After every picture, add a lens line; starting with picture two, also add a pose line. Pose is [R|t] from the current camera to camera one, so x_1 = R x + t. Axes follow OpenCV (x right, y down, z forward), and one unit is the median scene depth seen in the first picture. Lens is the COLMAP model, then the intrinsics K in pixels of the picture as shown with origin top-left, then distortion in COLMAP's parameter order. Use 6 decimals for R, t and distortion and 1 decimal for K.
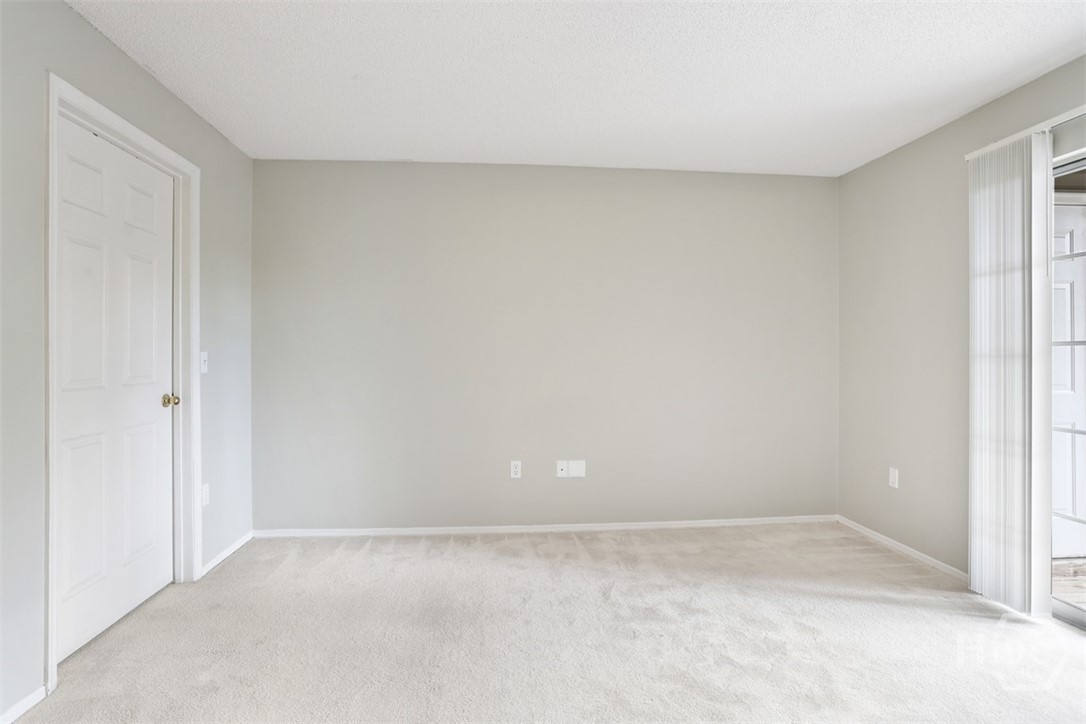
lens RADIAL K [[561.5, 0, 537.7], [0, 561.5, 366.3], [0, 0, 1]] dist [-0.070314, 0.051926]
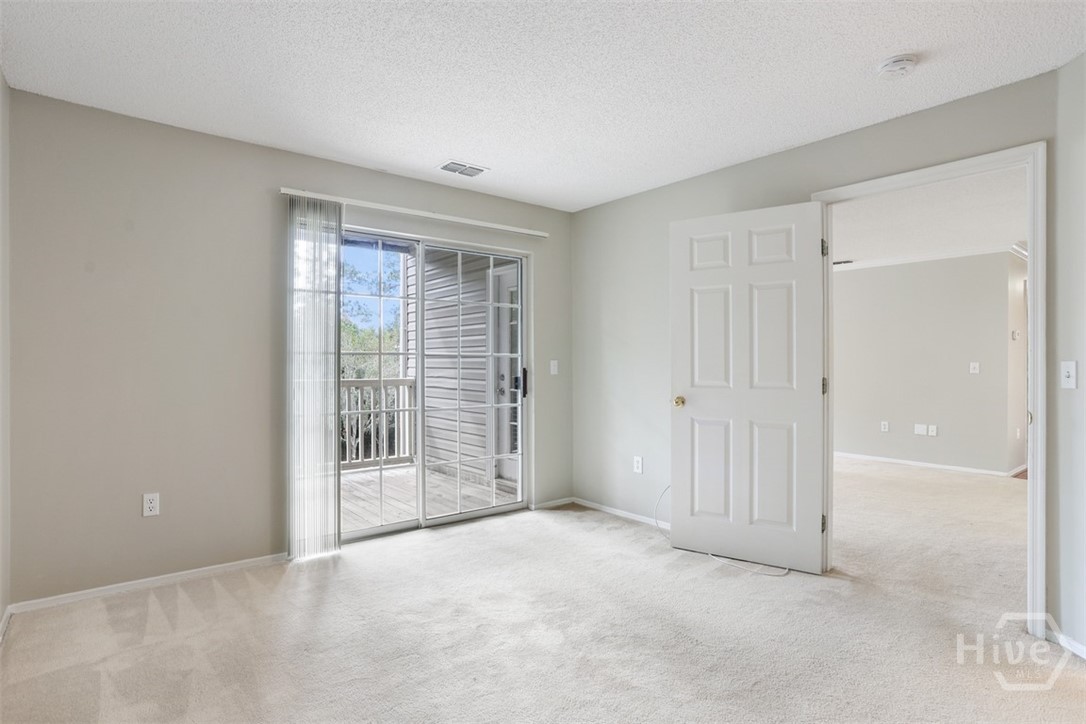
lens RADIAL K [[561.5, 0, 537.7], [0, 561.5, 366.3], [0, 0, 1]] dist [-0.070314, 0.051926]
pose [[-0.550634, -0.000724, 0.834746, -0.394254], [0.017426, 0.999772, 0.012362, -0.011702], [-0.834565, 0.021353, -0.550496, 0.965633]]
